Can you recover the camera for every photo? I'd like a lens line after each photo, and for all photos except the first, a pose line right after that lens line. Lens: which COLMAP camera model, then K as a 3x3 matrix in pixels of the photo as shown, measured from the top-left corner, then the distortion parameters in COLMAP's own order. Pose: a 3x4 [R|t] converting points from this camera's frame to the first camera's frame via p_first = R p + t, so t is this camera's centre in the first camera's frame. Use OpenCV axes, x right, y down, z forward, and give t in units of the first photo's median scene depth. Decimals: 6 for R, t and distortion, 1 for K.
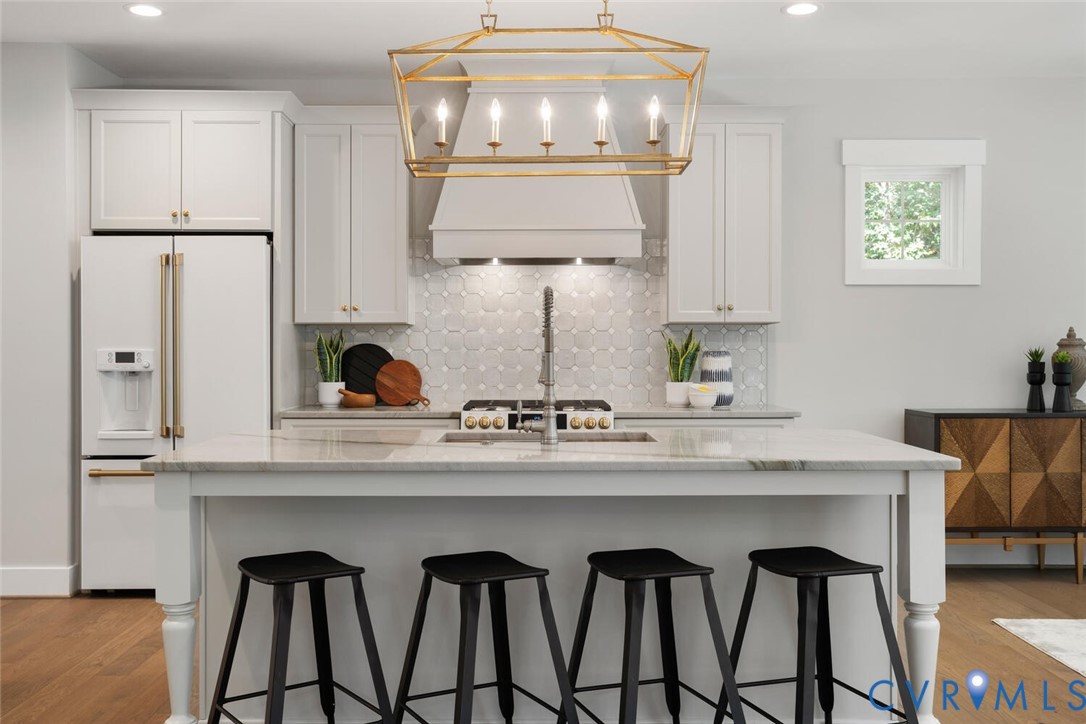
lens RADIAL K [[1051.2, 0, 543.0], [0, 1051.2, 349.7], [0, 0, 1]] dist [0.002509, 0.007029]
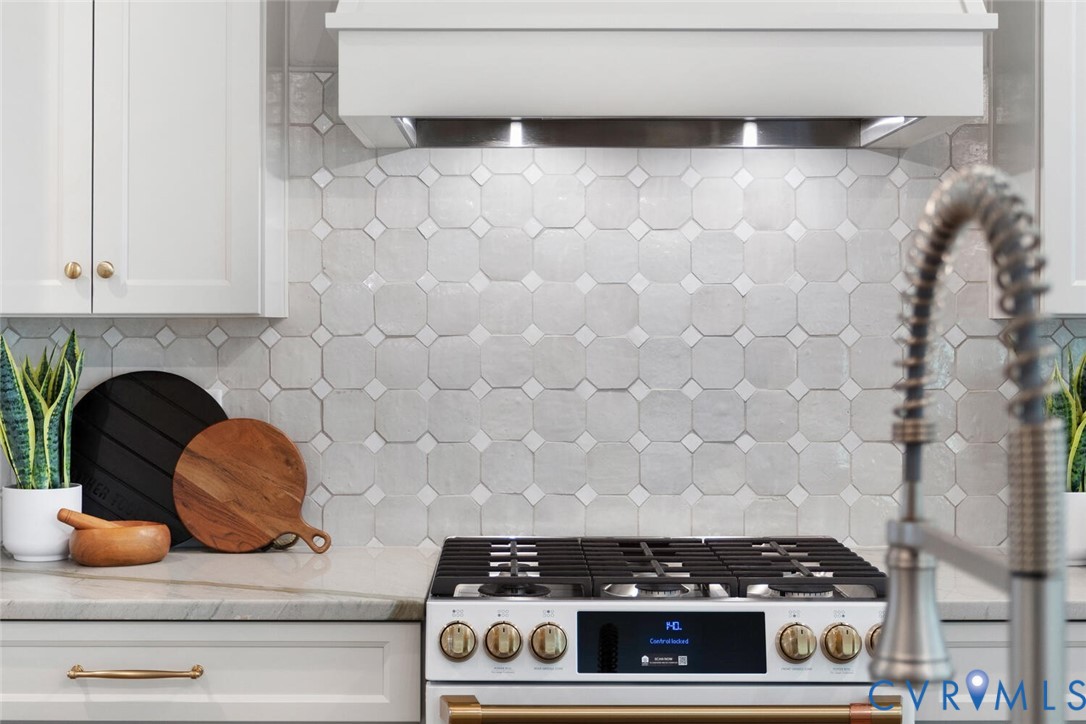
lens RADIAL K [[1644.8, 0, 540.7], [0, 1644.8, 325.9], [0, 0, 1]] dist [-0.035116, -0.030216]
pose [[0.999941, 0.002331, 0.010602, -0.045239], [-0.002345, 0.999996, 0.001316, -0.022474], [-0.010598, -0.001341, 0.999943, 0.469441]]
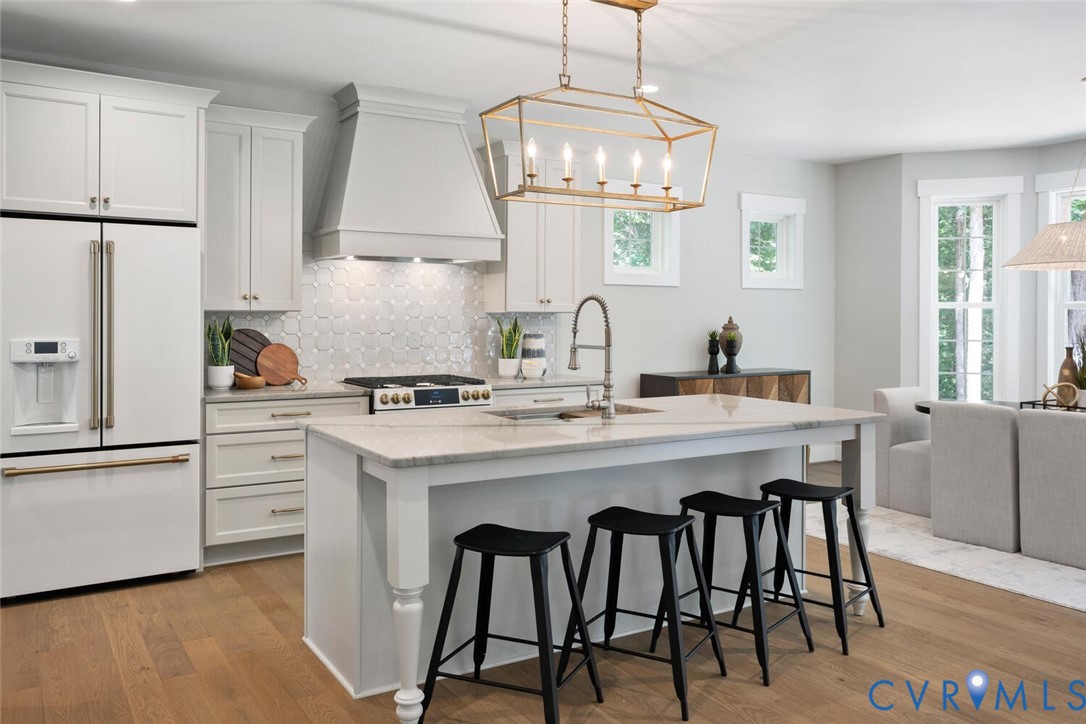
lens RADIAL K [[857.0, 0, 538.3], [0, 857.0, 315.9], [0, 0, 1]] dist [0.001104, 0.003454]
pose [[0.852215, 0.003814, 0.523178, -0.382898], [-0.005109, 0.999986, 0.001032, -0.022059], [-0.523167, -0.003552, 0.852223, 0.096846]]
